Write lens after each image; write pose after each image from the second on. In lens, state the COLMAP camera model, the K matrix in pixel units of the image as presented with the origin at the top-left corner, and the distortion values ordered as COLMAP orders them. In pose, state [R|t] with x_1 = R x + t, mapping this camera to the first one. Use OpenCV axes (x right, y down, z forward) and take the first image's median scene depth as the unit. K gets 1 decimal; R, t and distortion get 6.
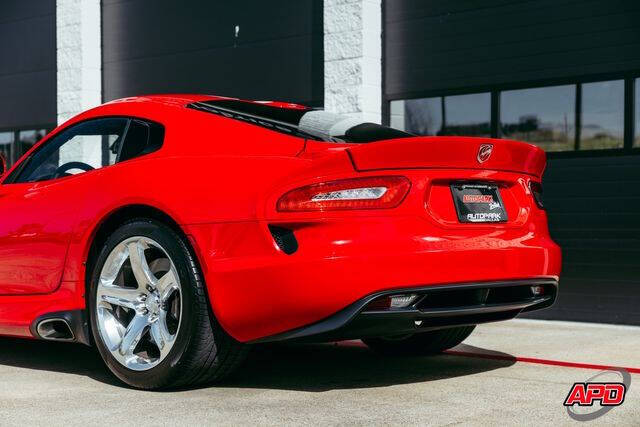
lens RADIAL K [[1254.3, 0, 329.5], [0, 1254.3, 229.9], [0, 0, 1]] dist [0.150065, 0.276989]
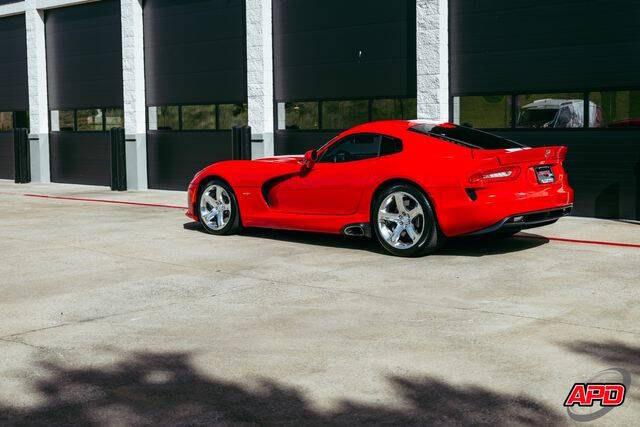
lens RADIAL K [[825.3, 0, 374.4], [0, 825.3, 191.7], [0, 0, 1]] dist [-0.003265, 0.028968]
pose [[0.999457, -0.018795, 0.027065, -0.230546], [0.017107, 0.997973, 0.061297, -0.085366], [-0.028162, -0.060800, 0.997753, -0.498429]]
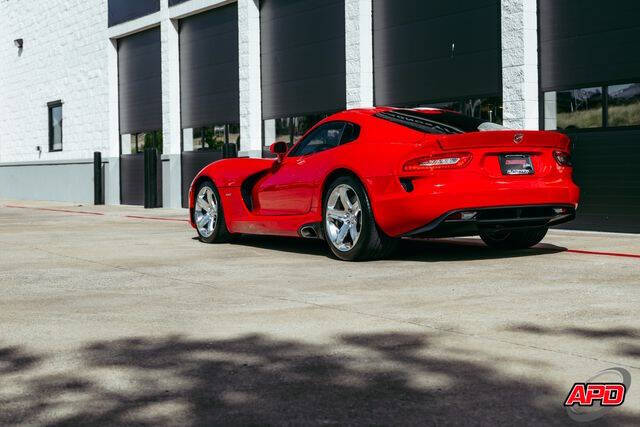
lens RADIAL K [[984.9, 0, 366.1], [0, 984.9, 176.1], [0, 0, 1]] dist [0.009417, 0.030614]
pose [[0.975474, -0.016350, -0.219508, 0.216662], [0.016595, 0.999862, -0.000728, -0.005709], [0.219490, -0.002932, 0.975610, -0.492203]]
